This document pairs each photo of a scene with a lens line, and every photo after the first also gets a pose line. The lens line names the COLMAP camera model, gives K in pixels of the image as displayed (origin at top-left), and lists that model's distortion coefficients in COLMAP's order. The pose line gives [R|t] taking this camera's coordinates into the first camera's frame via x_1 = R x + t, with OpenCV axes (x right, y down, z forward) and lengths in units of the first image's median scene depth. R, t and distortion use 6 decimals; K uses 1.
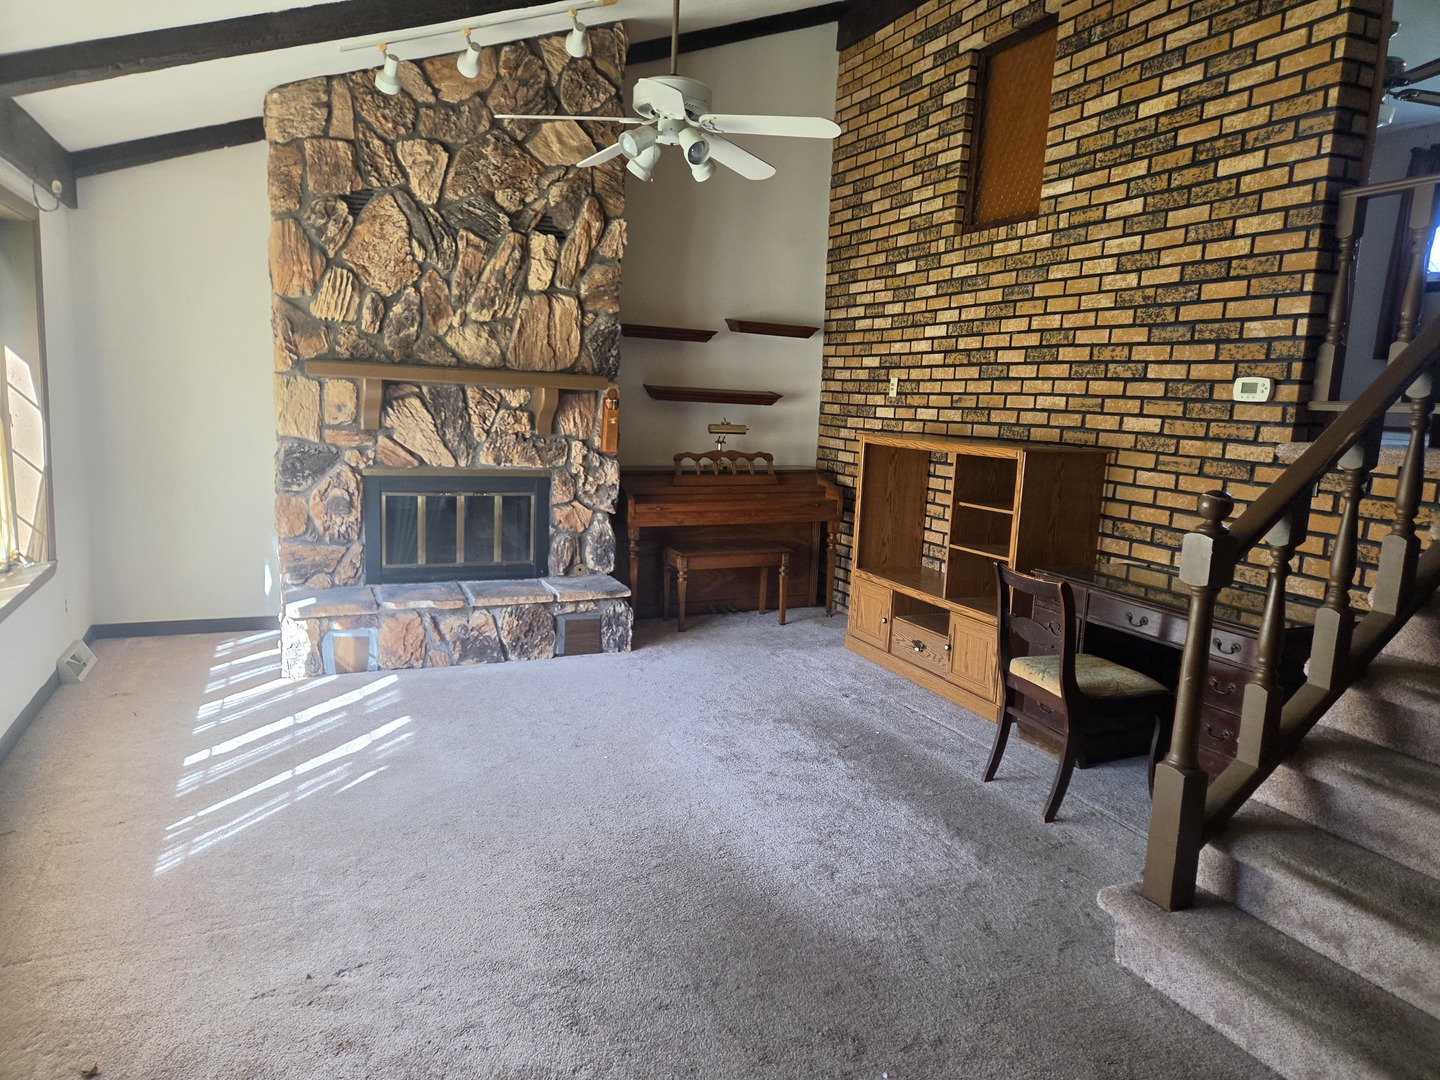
lens RADIAL K [[951.8, 0, 729.3], [0, 951.8, 538.4], [0, 0, 1]] dist [0.069638, -0.059649]
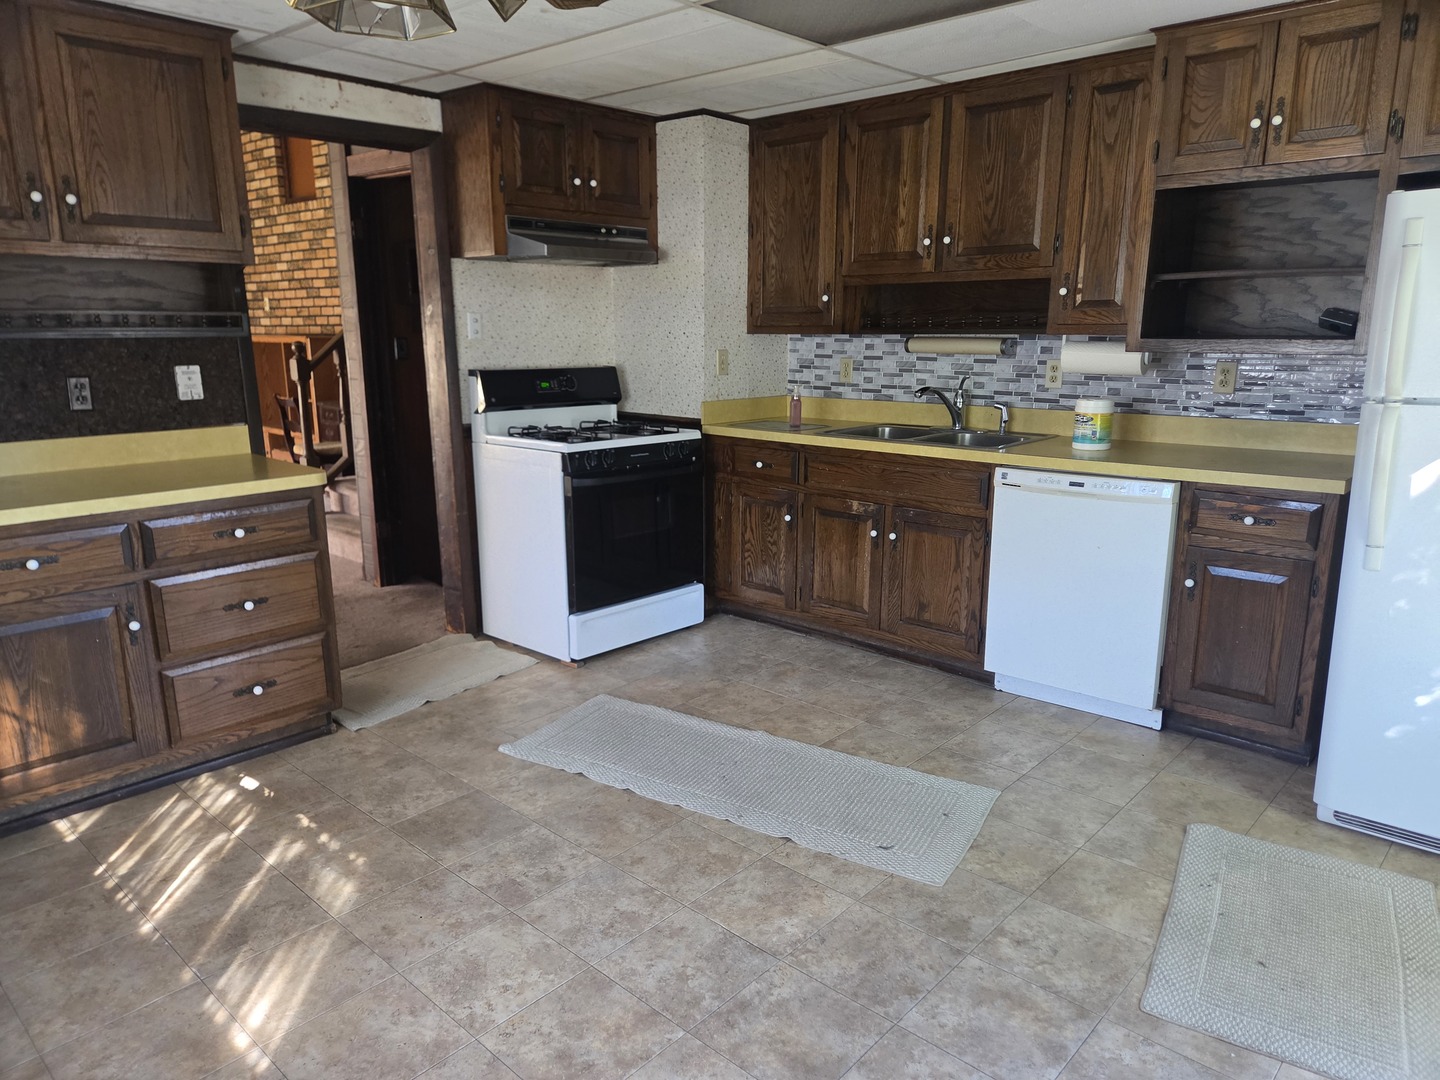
lens RADIAL K [[951.8, 0, 729.3], [0, 951.8, 538.4], [0, 0, 1]] dist [0.069638, -0.059649]
pose [[0.908785, -0.128232, 0.397073, 0.212857], [0.096510, 0.990400, 0.098959, 0.144807], [-0.405951, -0.051611, 0.912436, -0.801347]]
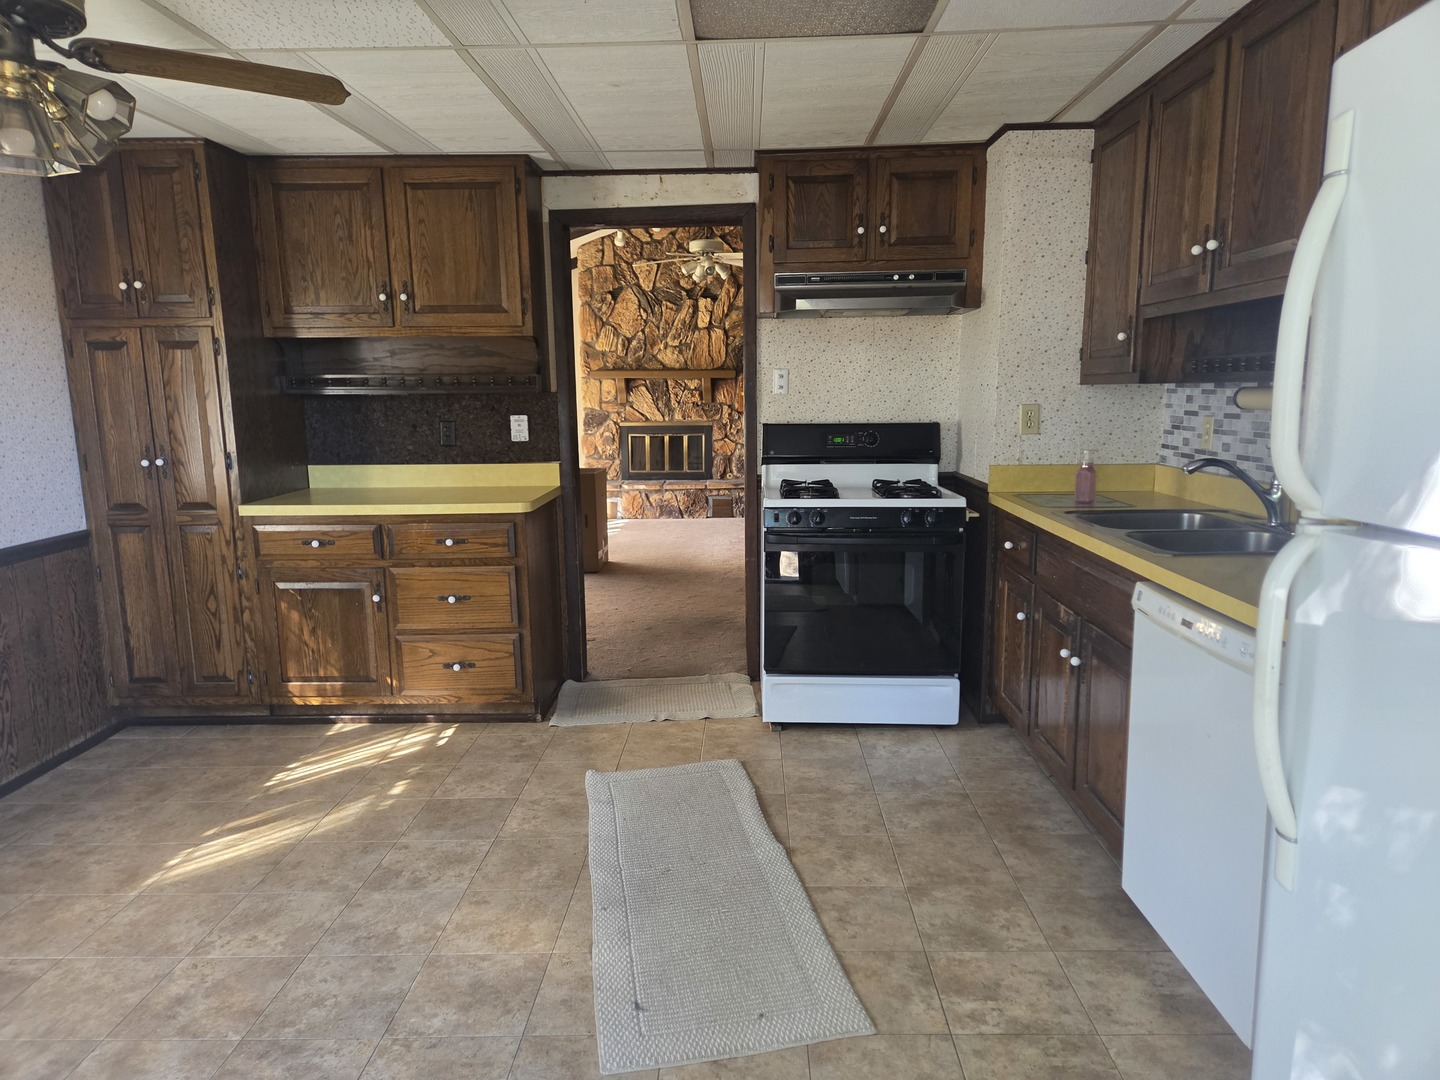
lens RADIAL K [[951.8, 0, 729.3], [0, 951.8, 538.4], [0, 0, 1]] dist [0.069638, -0.059649]
pose [[0.912702, 0.015030, -0.408350, 0.653764], [-0.014833, 0.999883, 0.003648, 0.160796], [0.408357, 0.002728, 0.912818, -0.744821]]
